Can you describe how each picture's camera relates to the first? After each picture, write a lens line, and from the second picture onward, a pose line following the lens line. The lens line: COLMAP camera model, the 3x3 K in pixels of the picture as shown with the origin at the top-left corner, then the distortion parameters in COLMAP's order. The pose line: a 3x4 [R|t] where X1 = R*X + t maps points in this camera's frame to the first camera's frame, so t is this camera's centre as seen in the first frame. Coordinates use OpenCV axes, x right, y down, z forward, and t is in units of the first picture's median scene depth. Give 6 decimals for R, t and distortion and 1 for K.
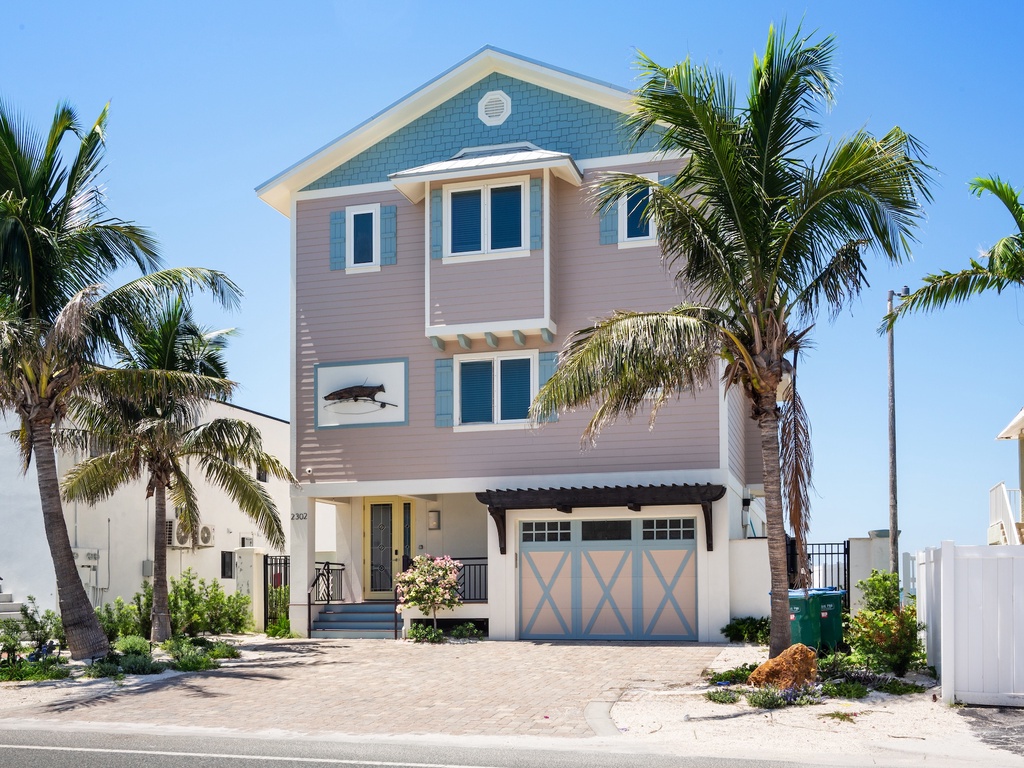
lens RADIAL K [[1195.2, 0, 510.8], [0, 1195.2, 390.9], [0, 0, 1]] dist [-0.001336, 0.000000]
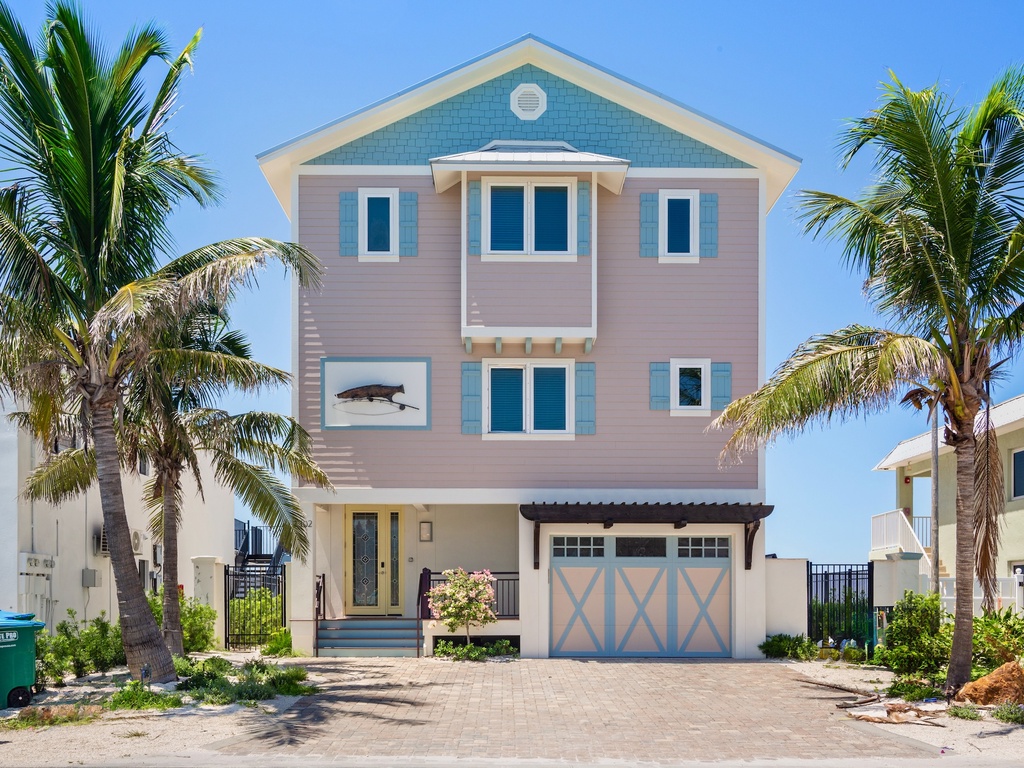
lens RADIAL K [[1196.4, 0, 527.6], [0, 1196.4, 448.6], [0, 0, 1]] dist [0.007936, 0.000000]
pose [[0.949968, 0.047987, 0.308639, -0.307851], [-0.059009, 0.997907, 0.026469, 0.014060], [-0.306722, -0.043357, 0.950811, 0.086709]]
